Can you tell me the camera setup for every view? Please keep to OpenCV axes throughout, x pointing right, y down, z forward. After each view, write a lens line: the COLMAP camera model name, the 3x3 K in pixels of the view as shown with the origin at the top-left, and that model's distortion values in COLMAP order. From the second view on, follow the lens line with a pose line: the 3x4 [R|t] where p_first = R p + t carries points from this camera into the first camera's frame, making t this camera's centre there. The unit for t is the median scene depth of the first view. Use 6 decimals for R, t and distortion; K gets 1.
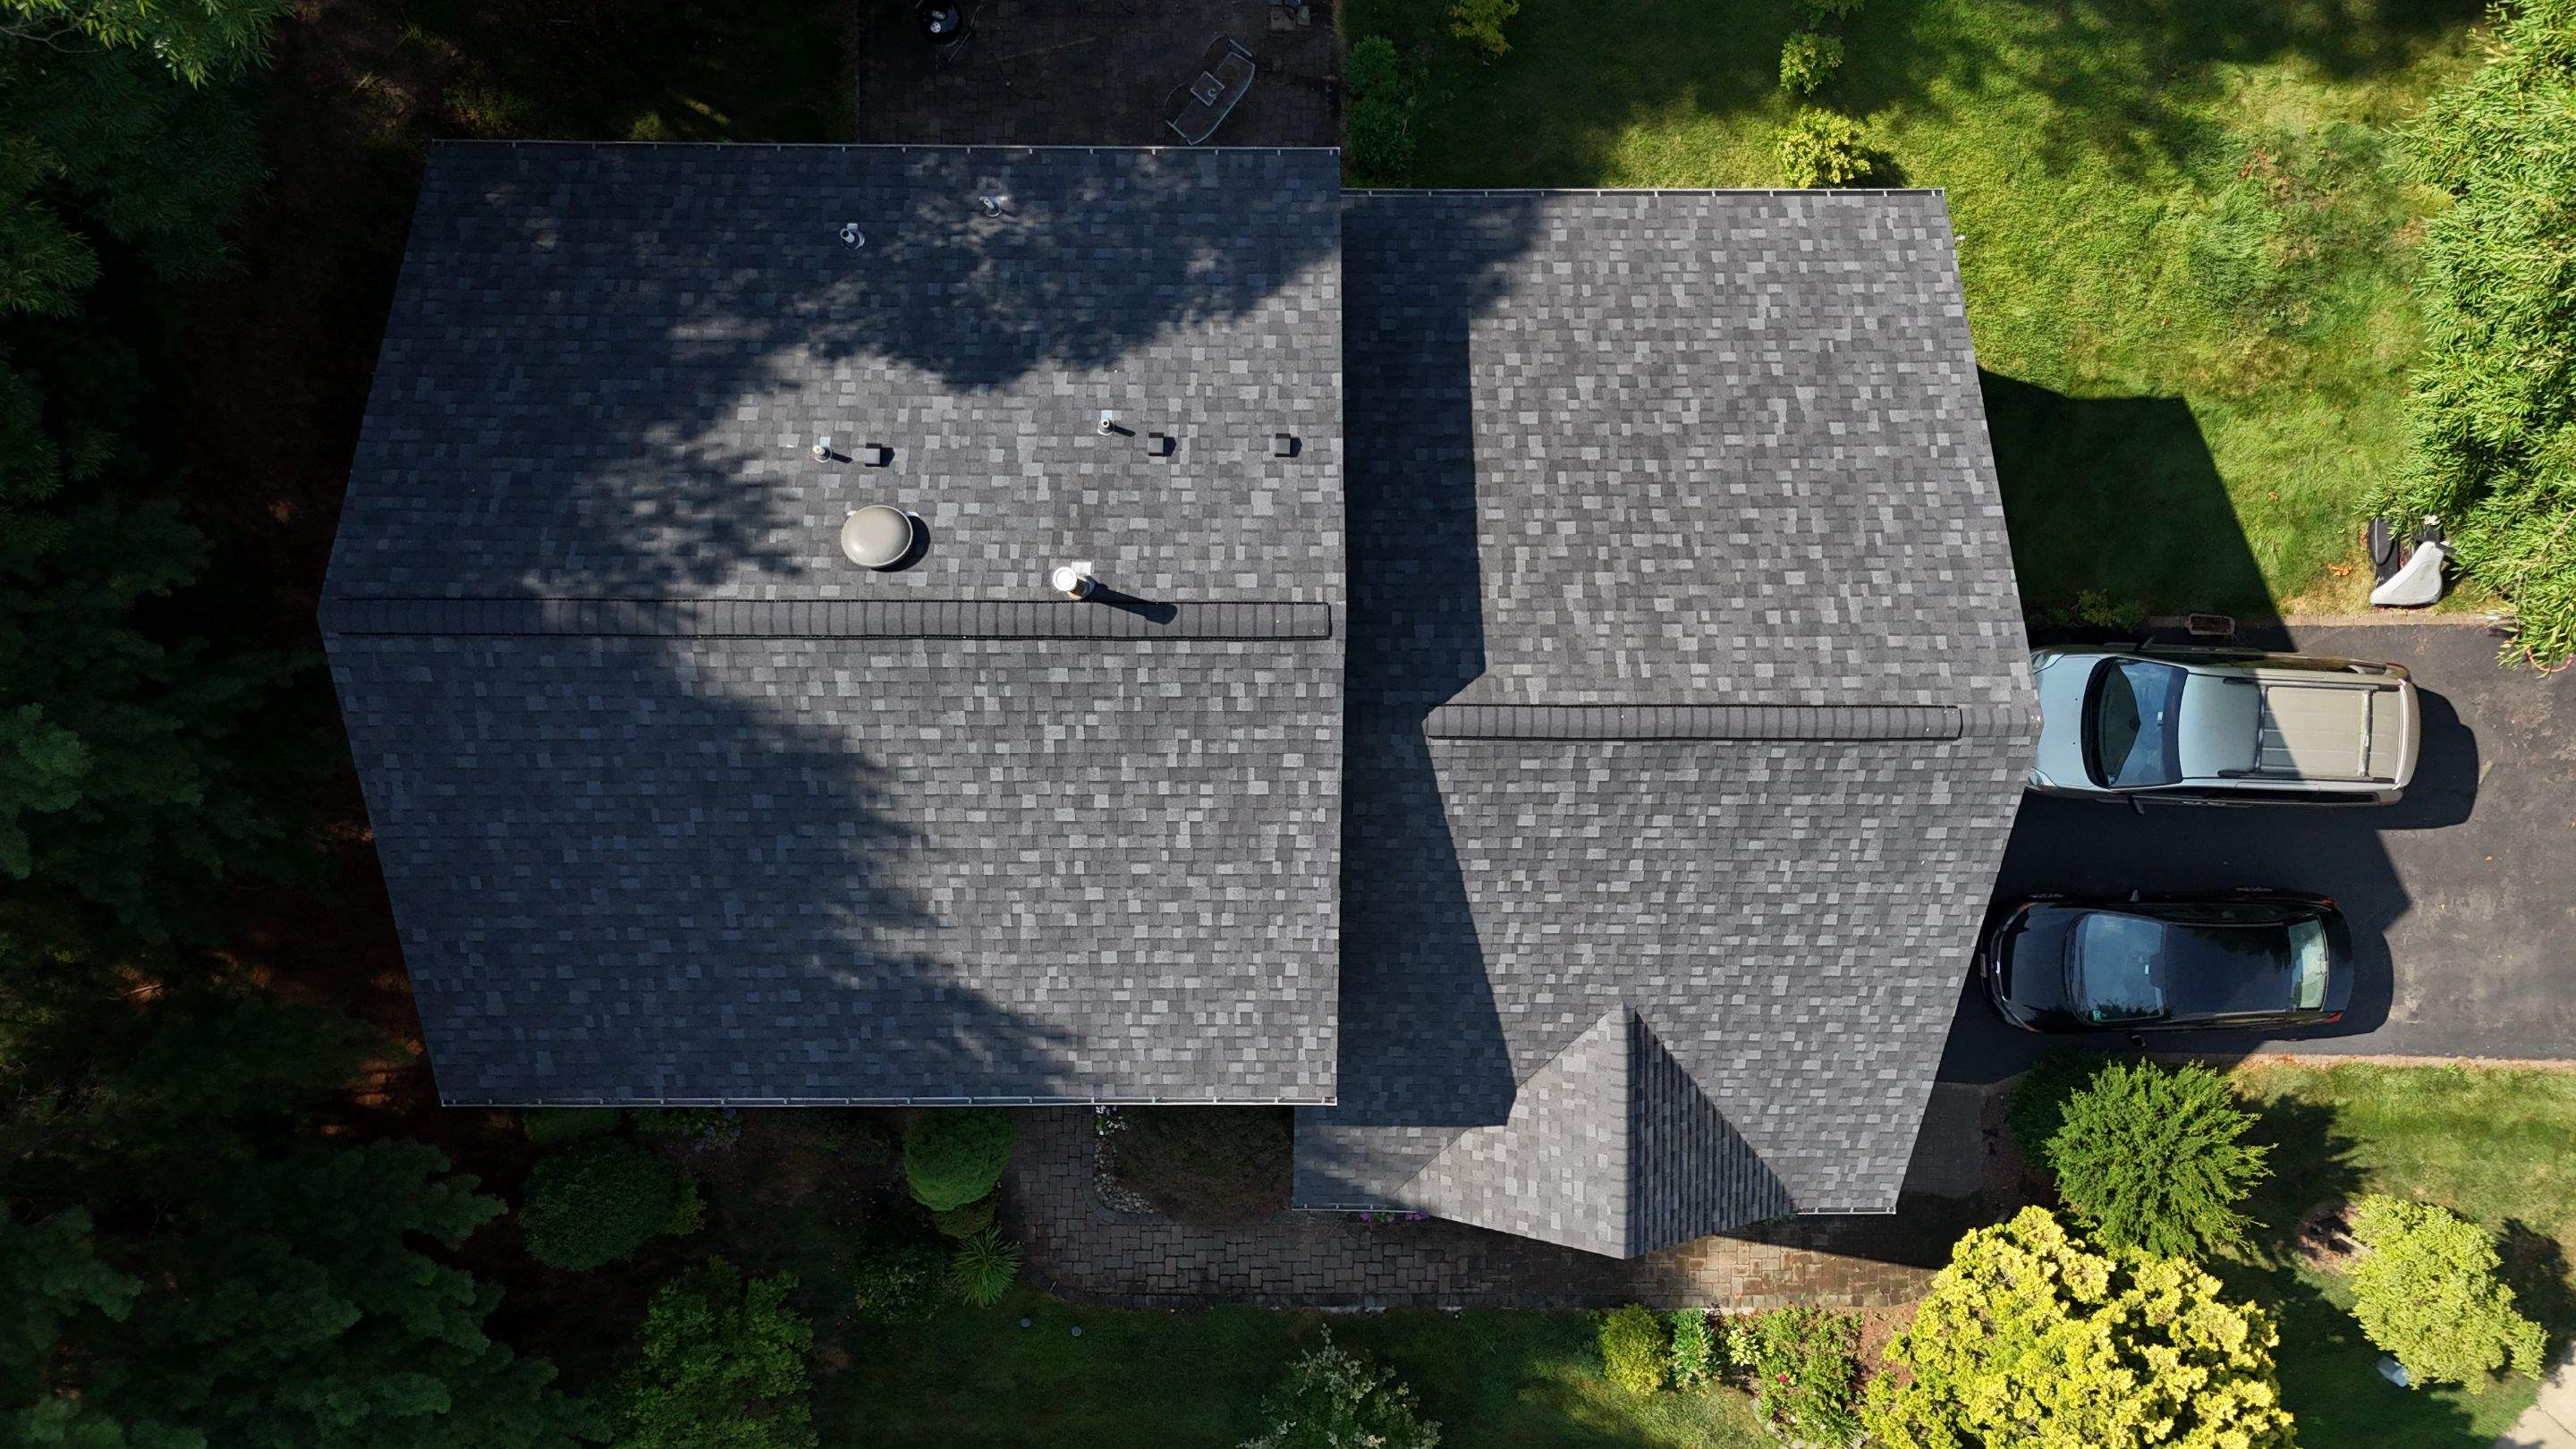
lens RADIAL K [[1878.3, 0, 1304.5], [0, 1878.3, 732.1], [0, 0, 1]] dist [0.057570, -0.054353]
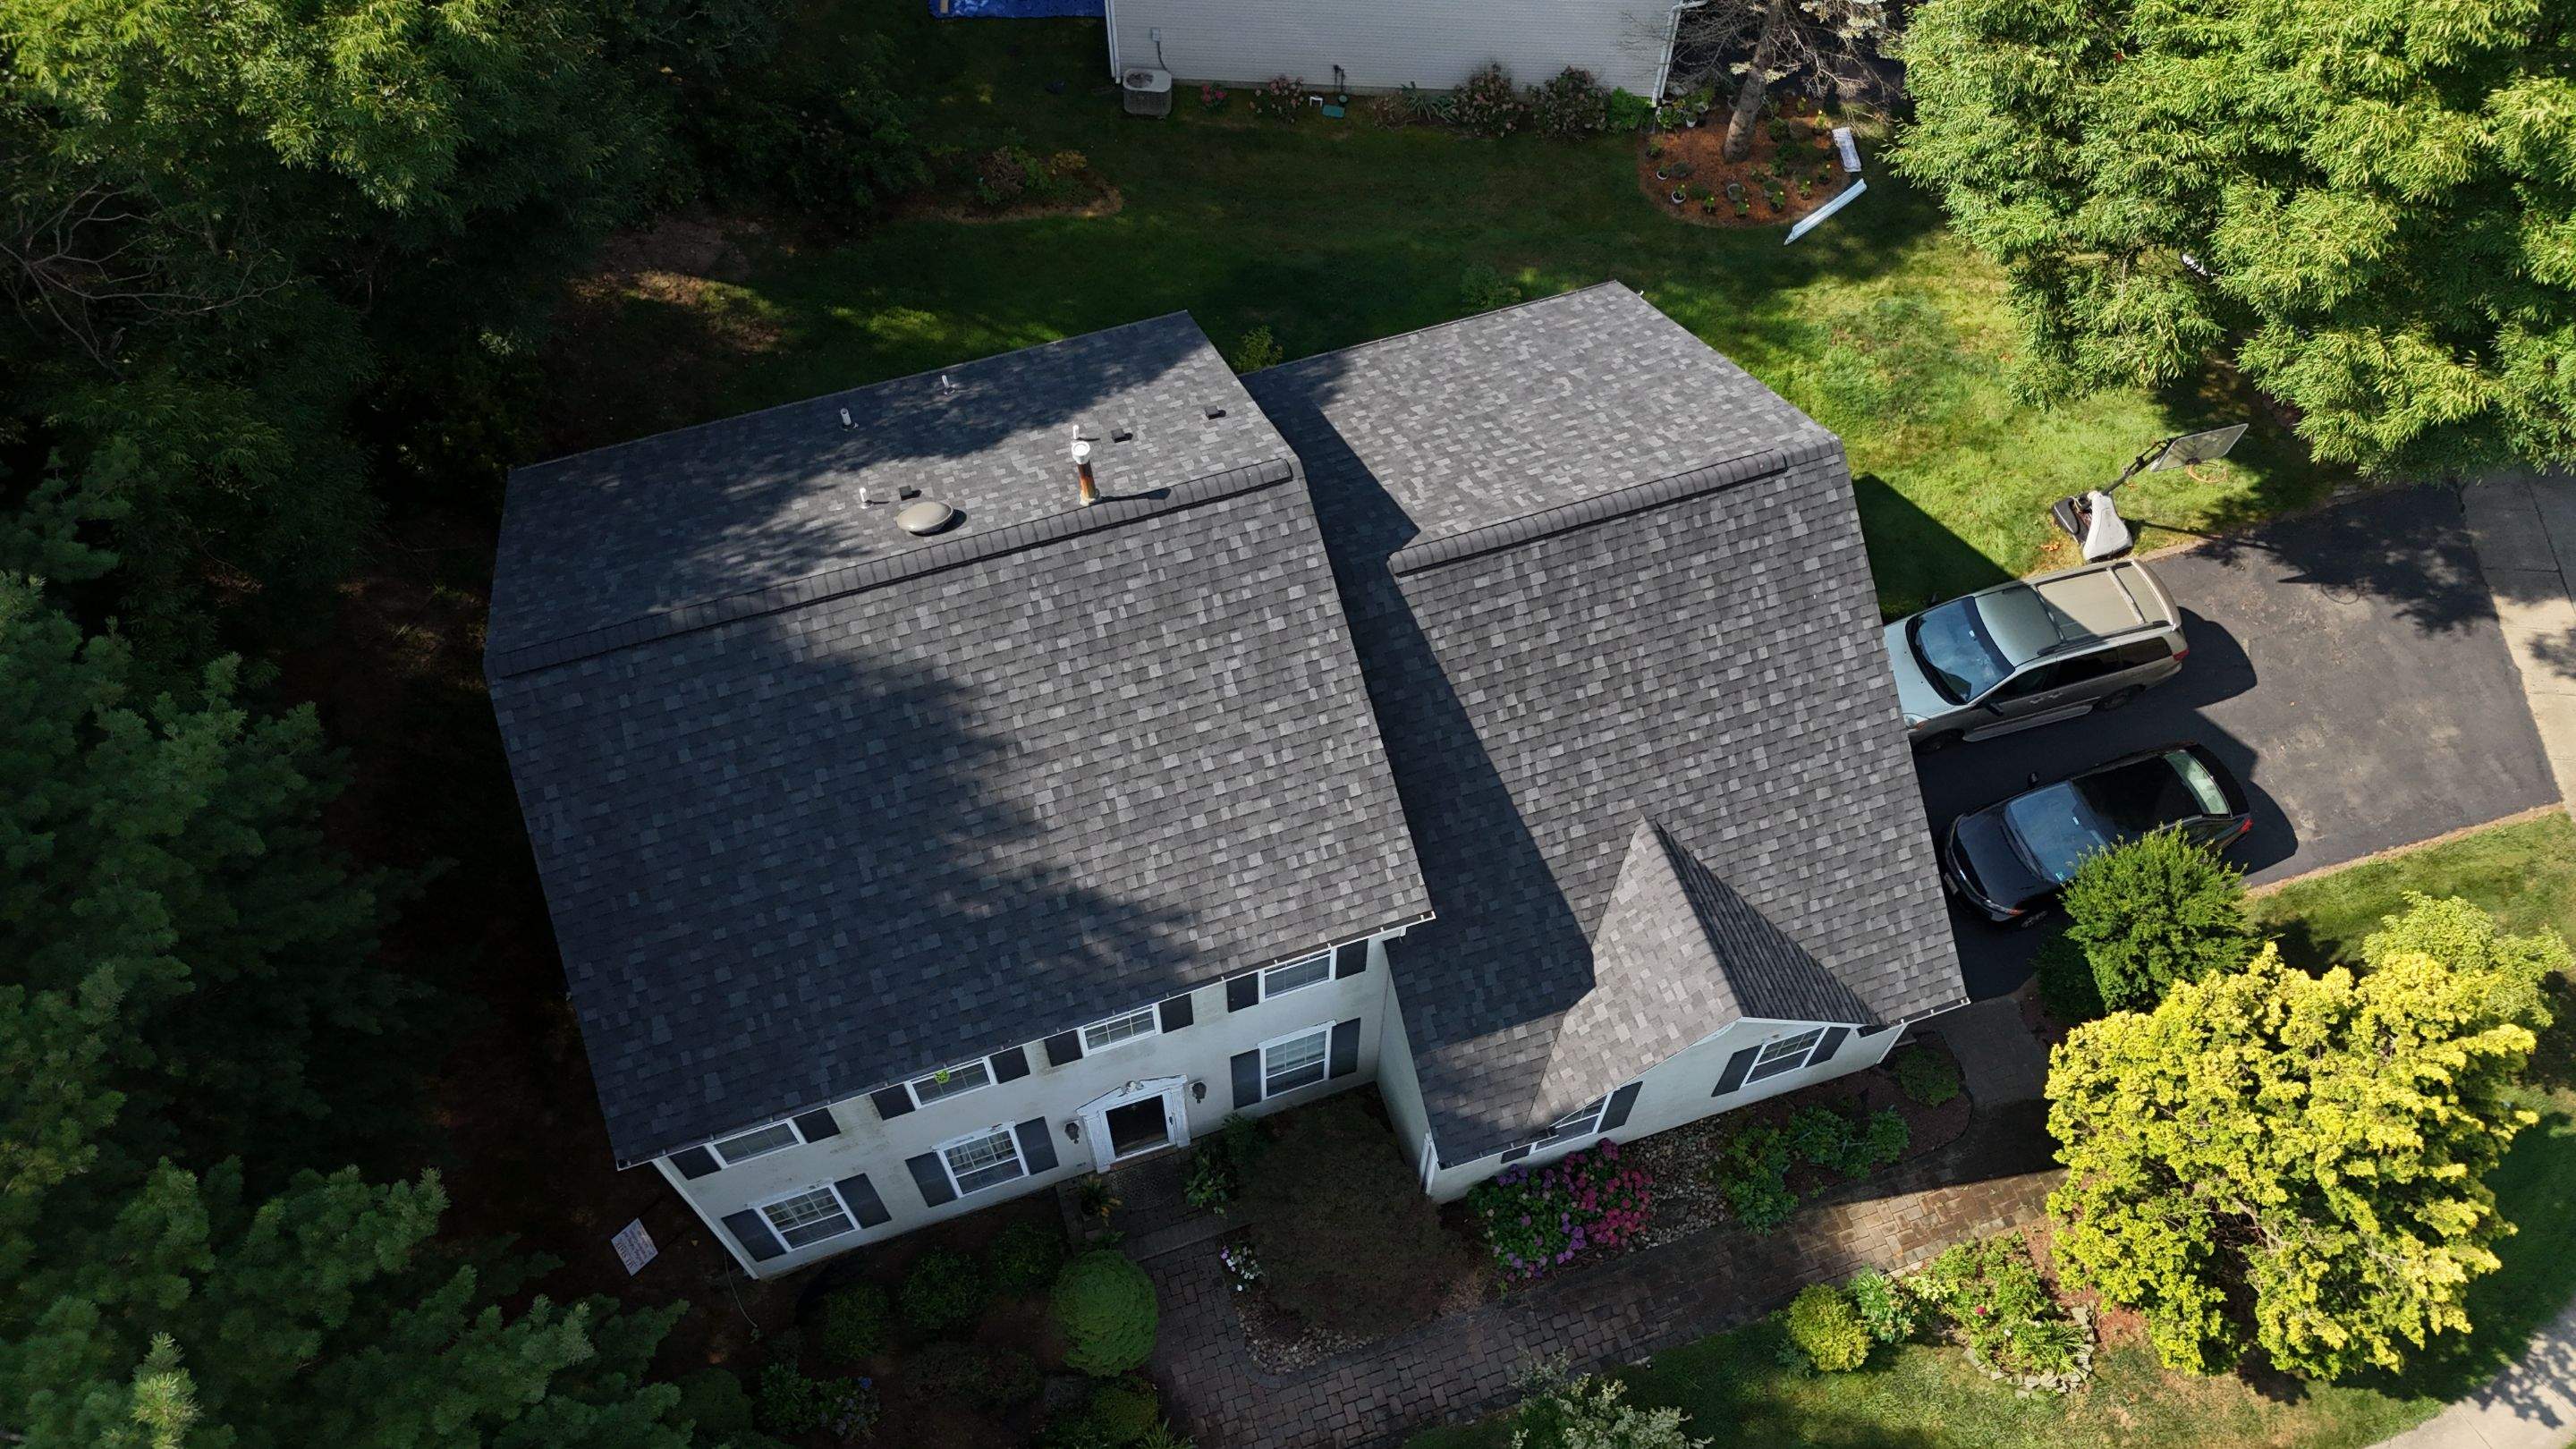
lens RADIAL K [[1927.1, 0, 1311.6], [0, 1927.1, 823.5], [0, 0, 1]] dist [0.082607, -0.126963]
pose [[0.946798, -0.276783, 0.164209, -0.234297], [0.321730, 0.801428, -0.504186, 0.739296], [0.007948, 0.530193, 0.847839, 0.015500]]
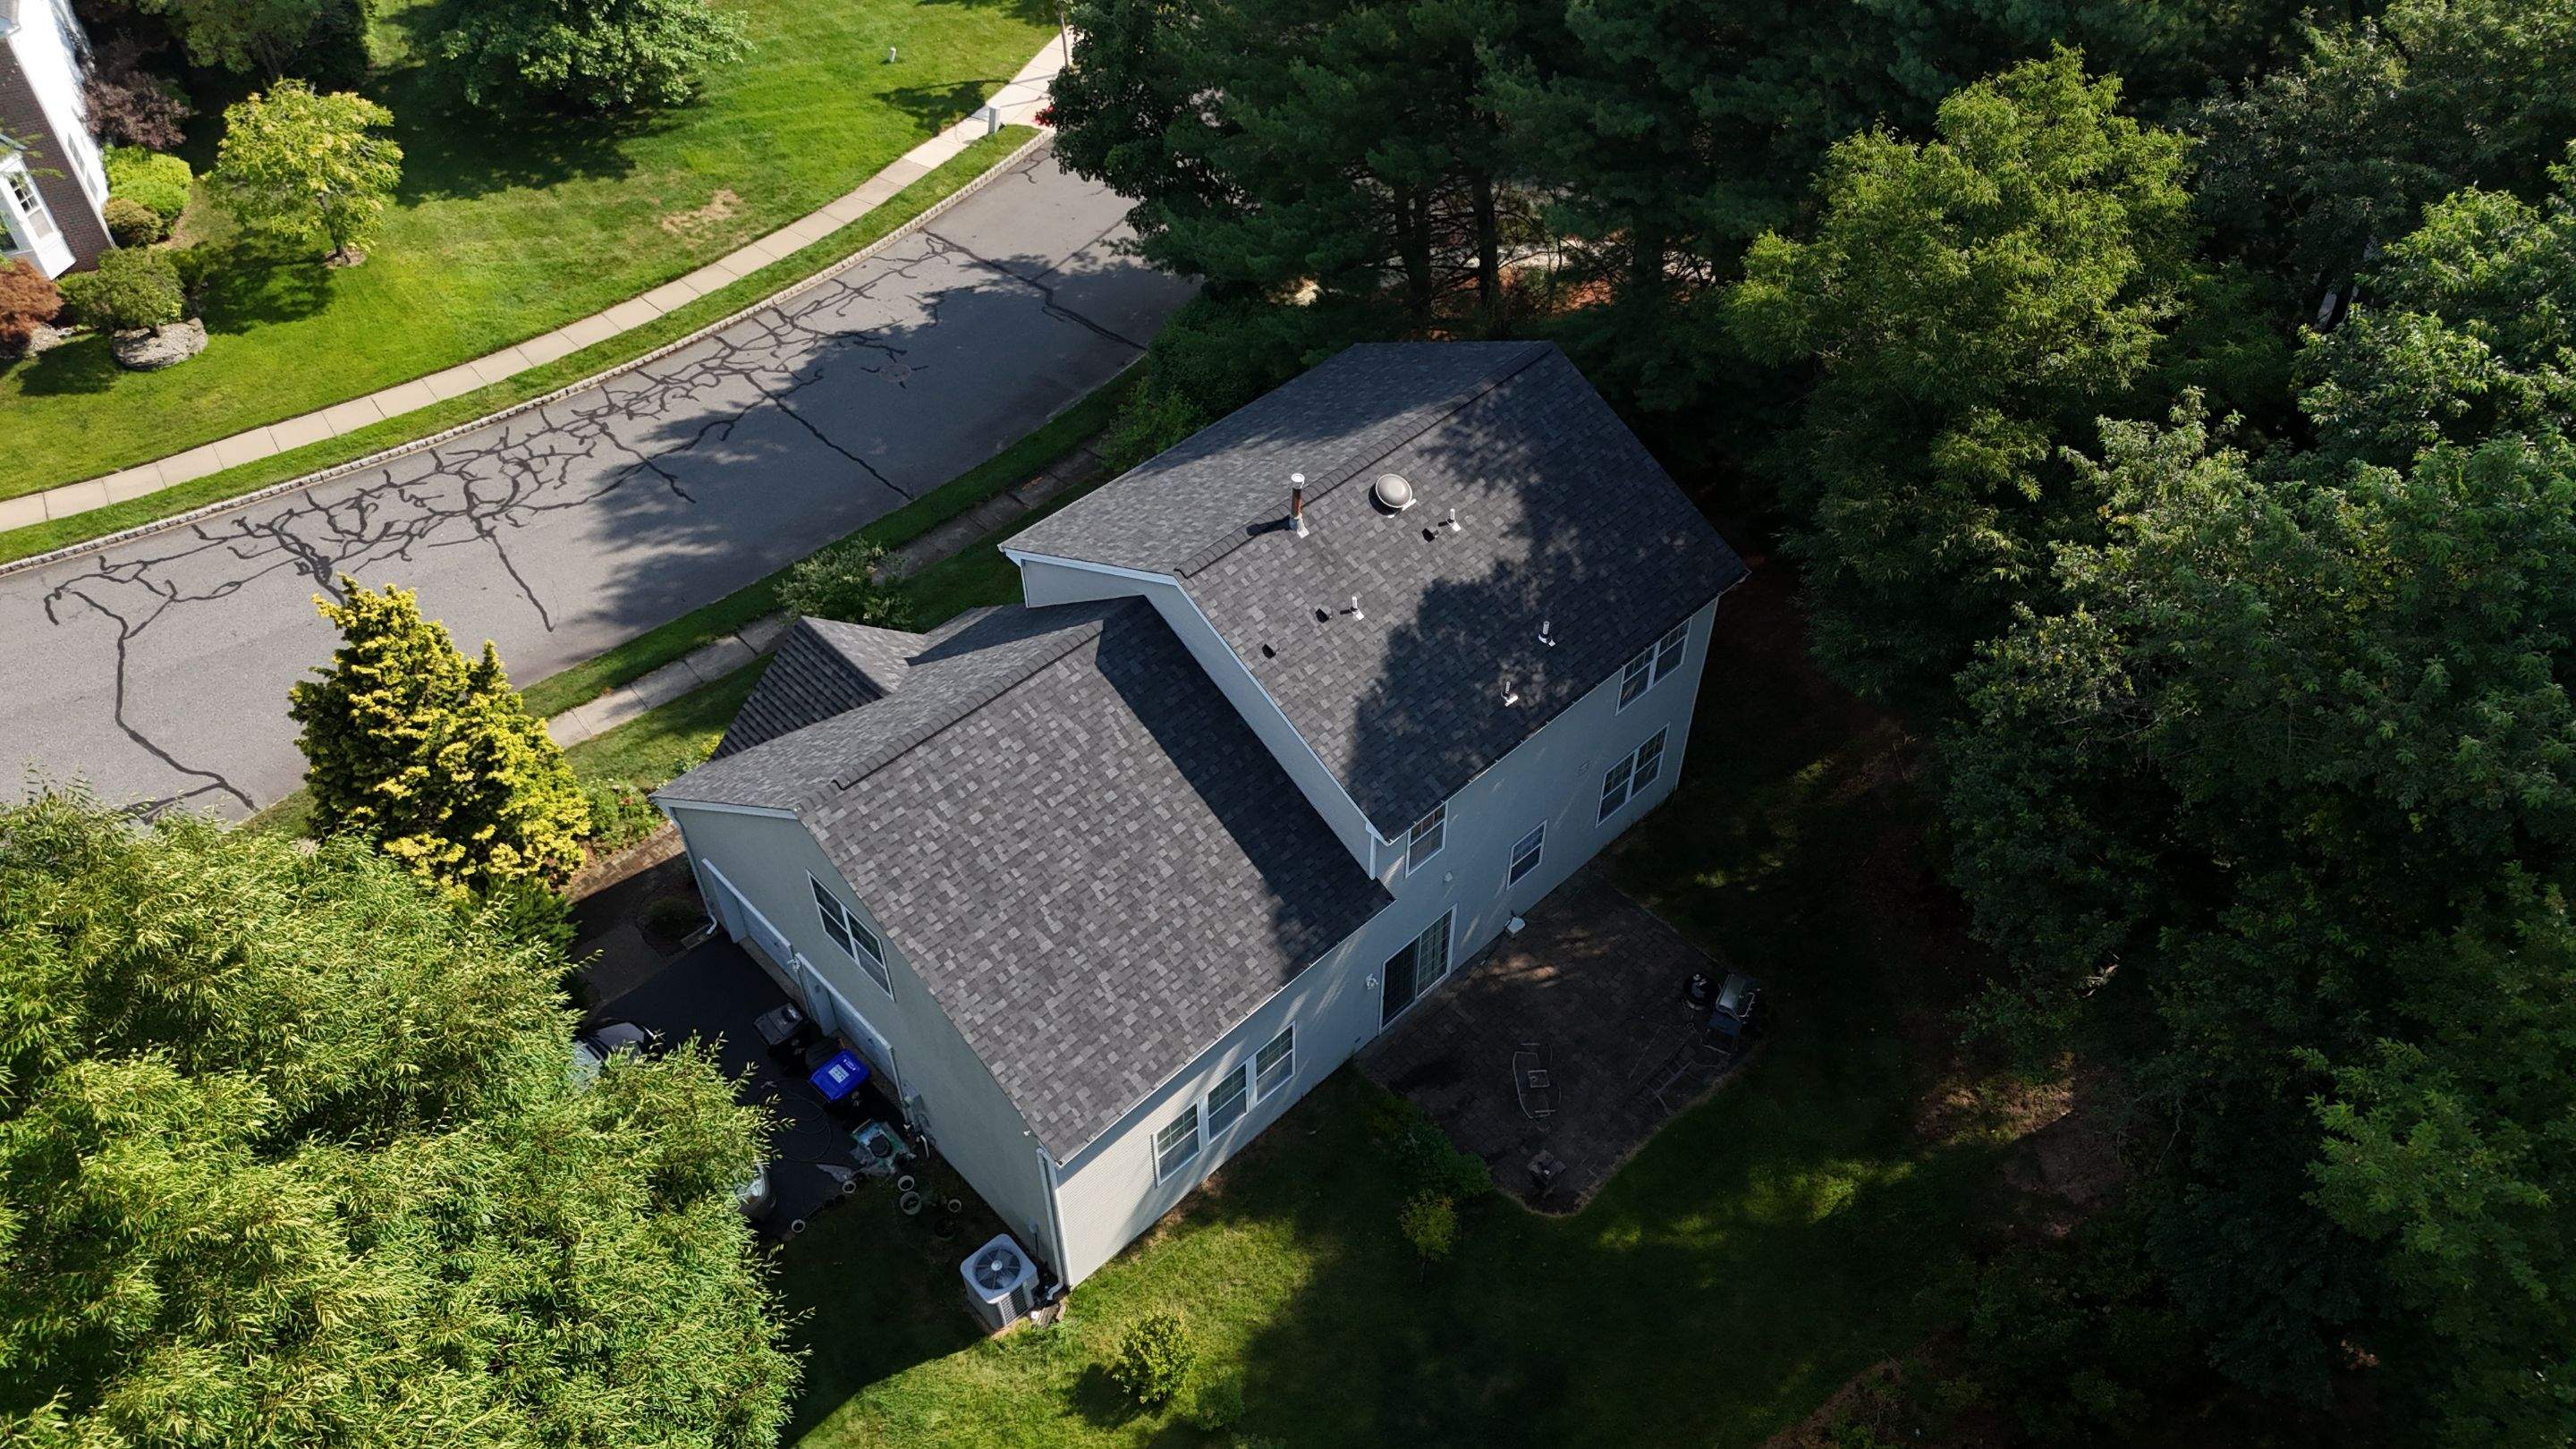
lens RADIAL K [[1881.5, 0, 1302.3], [0, 1881.5, 726.5], [0, 0, 1]] dist [0.059964, -0.060493]
pose [[-0.735342, 0.544315, -0.403726, 0.683151], [-0.677334, -0.570819, 0.464095, -0.990846], [0.022159, 0.614725, 0.788430, -0.274378]]
